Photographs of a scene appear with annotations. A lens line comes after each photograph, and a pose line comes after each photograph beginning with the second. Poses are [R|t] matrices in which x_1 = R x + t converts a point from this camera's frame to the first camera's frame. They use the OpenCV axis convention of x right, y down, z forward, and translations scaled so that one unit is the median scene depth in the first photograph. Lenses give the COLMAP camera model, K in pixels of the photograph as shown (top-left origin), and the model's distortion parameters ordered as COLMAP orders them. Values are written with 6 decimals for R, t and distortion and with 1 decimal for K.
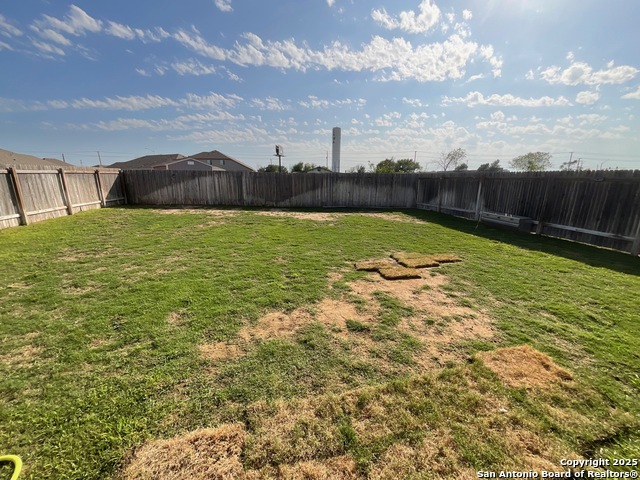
lens RADIAL K [[257.7, 0, 320.0], [0, 257.7, 240.0], [0, 0, 1]] dist [0.001256, 0.000200]
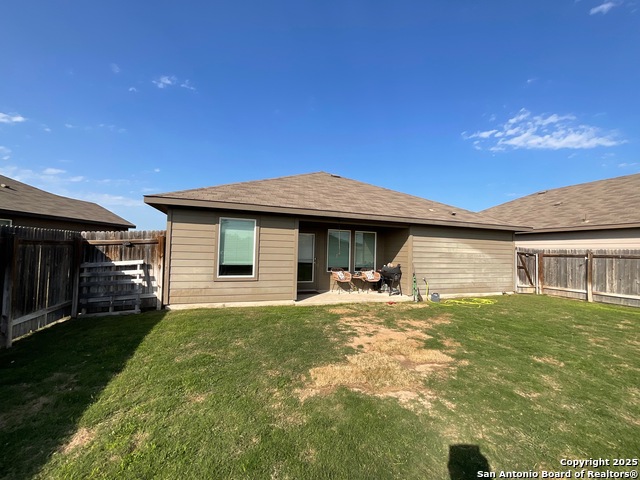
lens RADIAL K [[257.7, 0, 320.0], [0, 257.7, 240.0], [0, 0, 1]] dist [0.001256, 0.000200]
pose [[-0.989823, -0.040447, -0.136433, 1.103536], [-0.066717, 0.978756, 0.193868, -0.659144], [0.125693, 0.200997, -0.971494, 2.757274]]
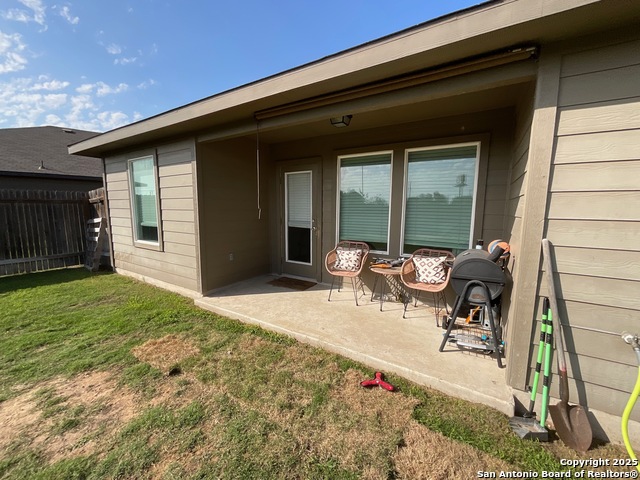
lens RADIAL K [[257.7, 0, 320.0], [0, 257.7, 240.0], [0, 0, 1]] dist [0.001256, 0.000200]
pose [[-0.726482, -0.097470, 0.680238, -0.361503], [0.143501, 0.946548, 0.288885, -0.177675], [-0.672036, 0.307484, -0.673663, 0.872414]]
